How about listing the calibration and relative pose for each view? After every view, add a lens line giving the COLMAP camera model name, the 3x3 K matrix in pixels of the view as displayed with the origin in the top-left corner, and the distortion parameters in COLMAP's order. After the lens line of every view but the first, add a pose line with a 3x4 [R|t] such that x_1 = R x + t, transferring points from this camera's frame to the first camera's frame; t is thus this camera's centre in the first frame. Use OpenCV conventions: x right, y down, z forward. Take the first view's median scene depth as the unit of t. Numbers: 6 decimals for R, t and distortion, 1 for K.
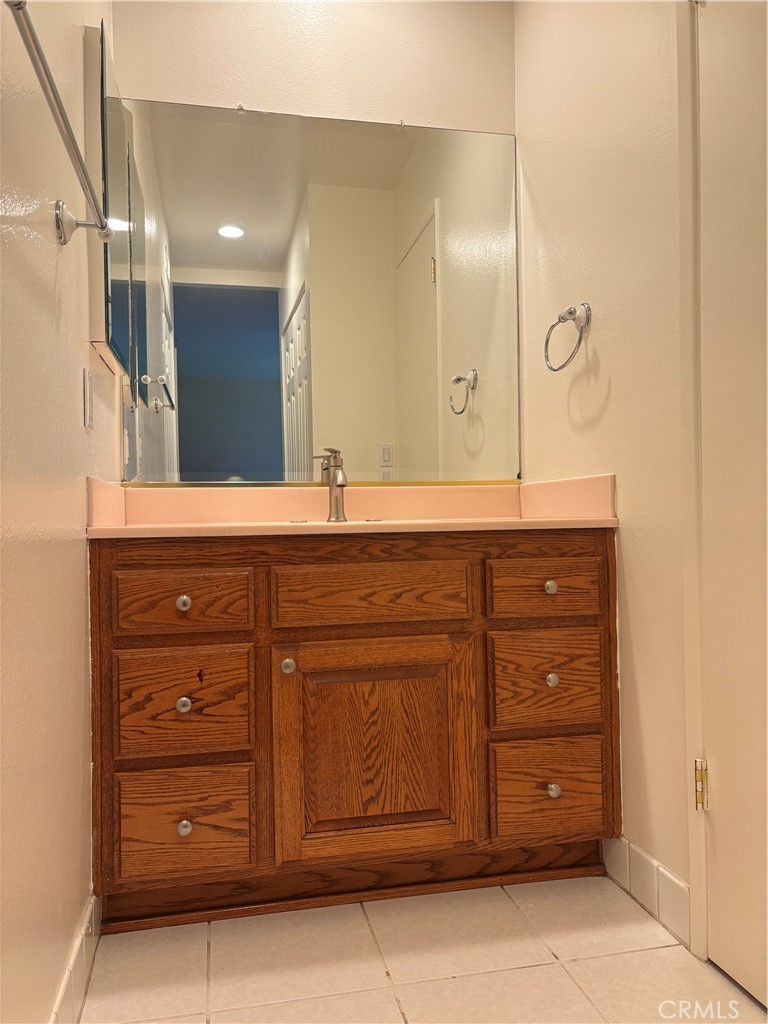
lens RADIAL K [[763.6, 0, 384.0], [0, 763.6, 512.0], [0, 0, 1]] dist [-0.005535, -0.001040]
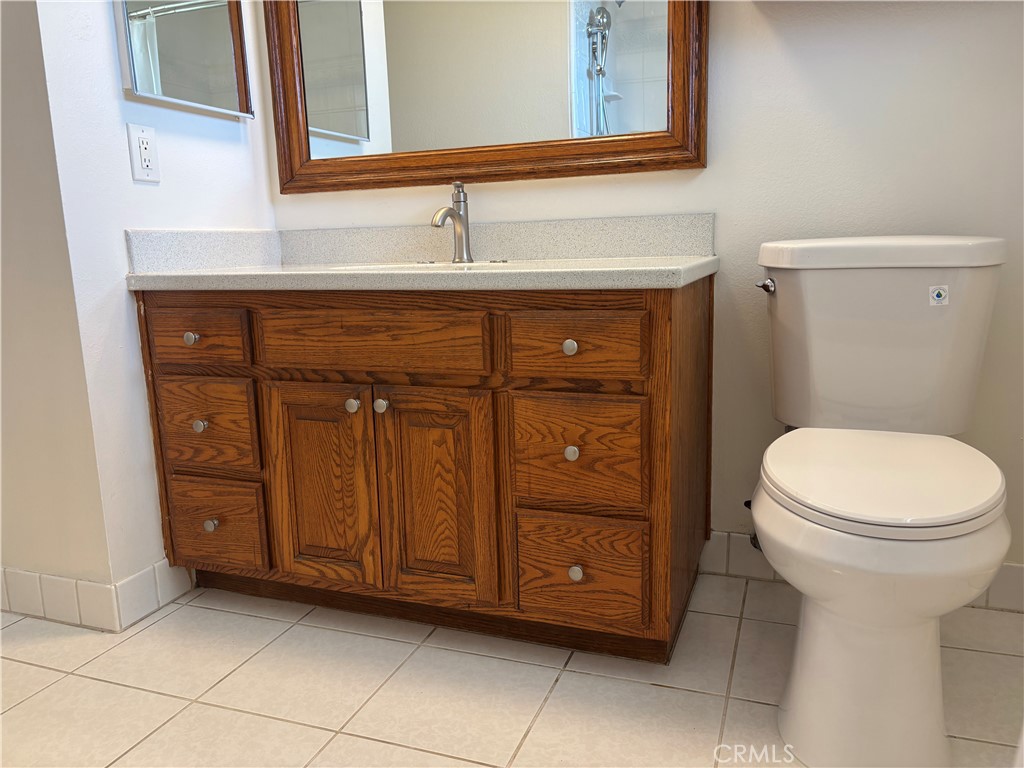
lens RADIAL K [[763.6, 0, 512.0], [0, 763.6, 384.0], [0, 0, 1]] dist [-0.005535, -0.001040]
pose [[0.834036, 0.085470, -0.545049, 0.642182], [0.017813, 0.983240, 0.181441, -0.012356], [0.551422, -0.161037, 0.818536, 0.267519]]
